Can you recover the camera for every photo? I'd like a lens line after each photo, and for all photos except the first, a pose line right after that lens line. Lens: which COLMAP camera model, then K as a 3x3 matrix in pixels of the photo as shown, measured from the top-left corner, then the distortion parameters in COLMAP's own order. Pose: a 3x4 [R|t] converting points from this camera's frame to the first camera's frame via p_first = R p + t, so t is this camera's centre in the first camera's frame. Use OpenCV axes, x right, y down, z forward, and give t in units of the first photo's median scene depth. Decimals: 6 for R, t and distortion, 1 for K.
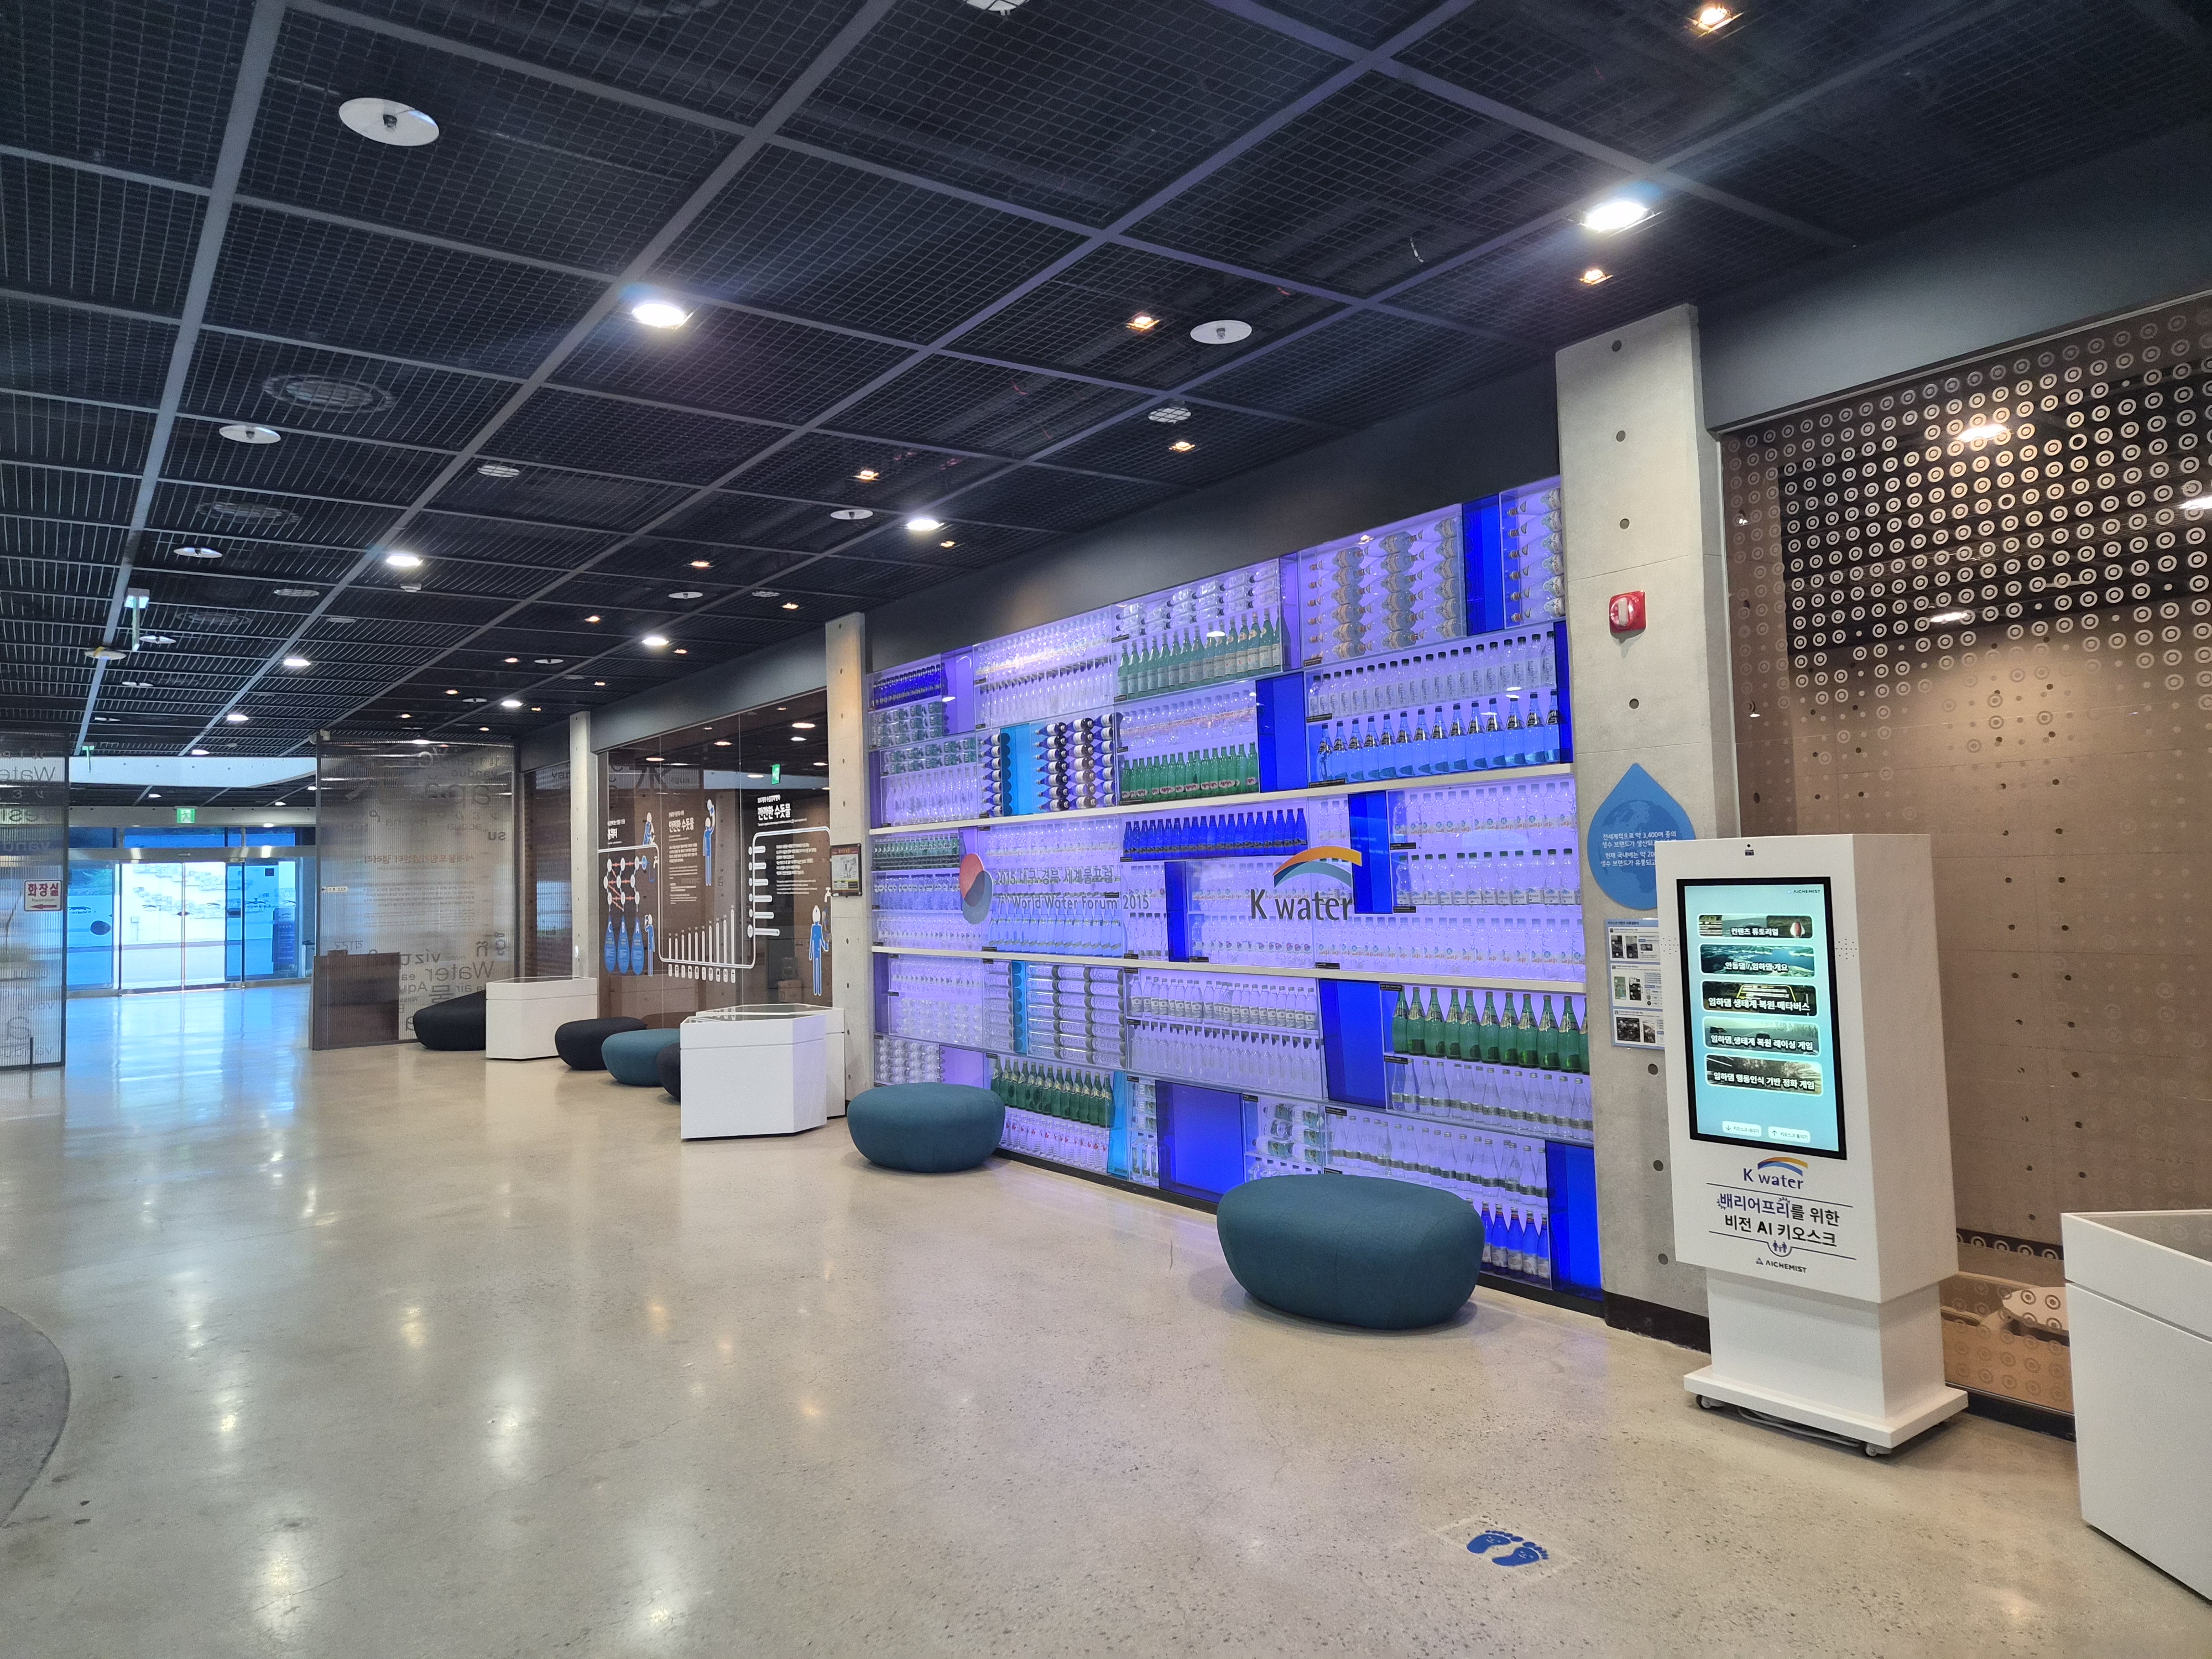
lens RADIAL K [[1476.1, 0, 1090.4], [0, 1476.1, 796.1], [0, 0, 1]] dist [0.064613, -0.054356]
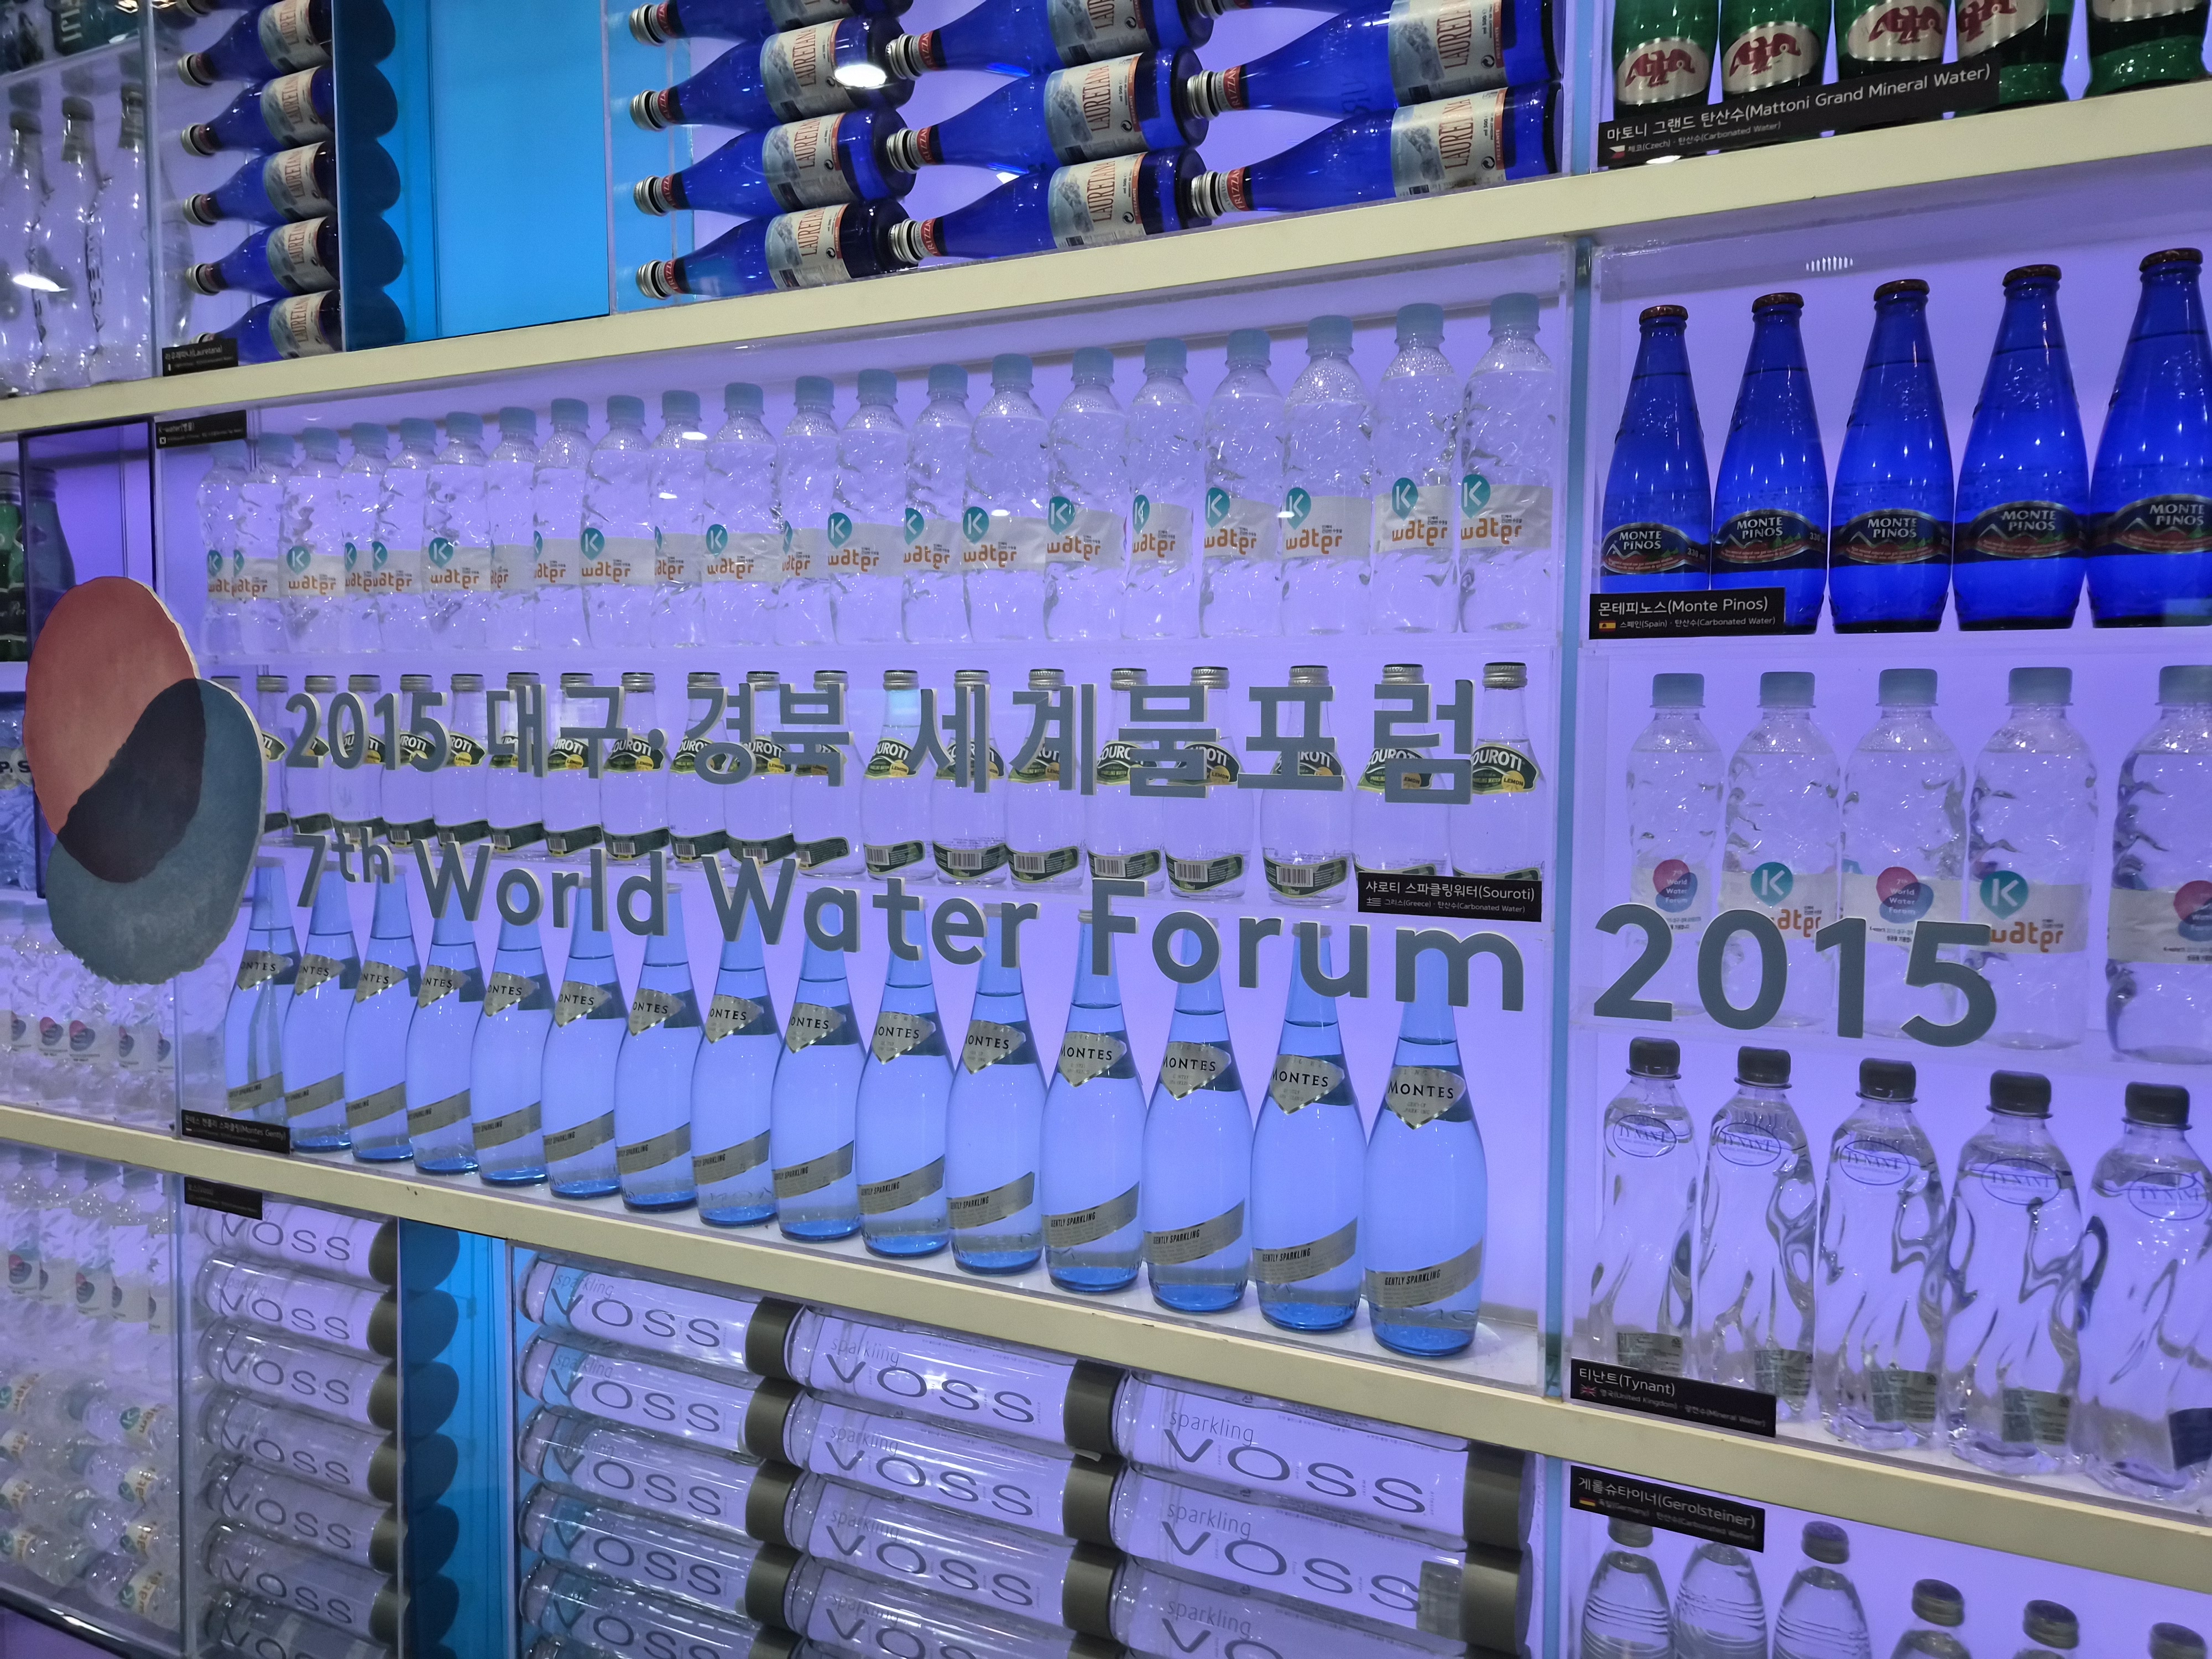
lens RADIAL K [[1476.1, 0, 1107.6], [0, 1476.1, 830.5], [0, 0, 1]] dist [0.064613, -0.054356]
pose [[0.870094, 0.011618, 0.492748, -0.081382], [-0.063393, 0.994057, 0.088503, 0.056327], [-0.488791, -0.108243, 0.865660, 0.979988]]
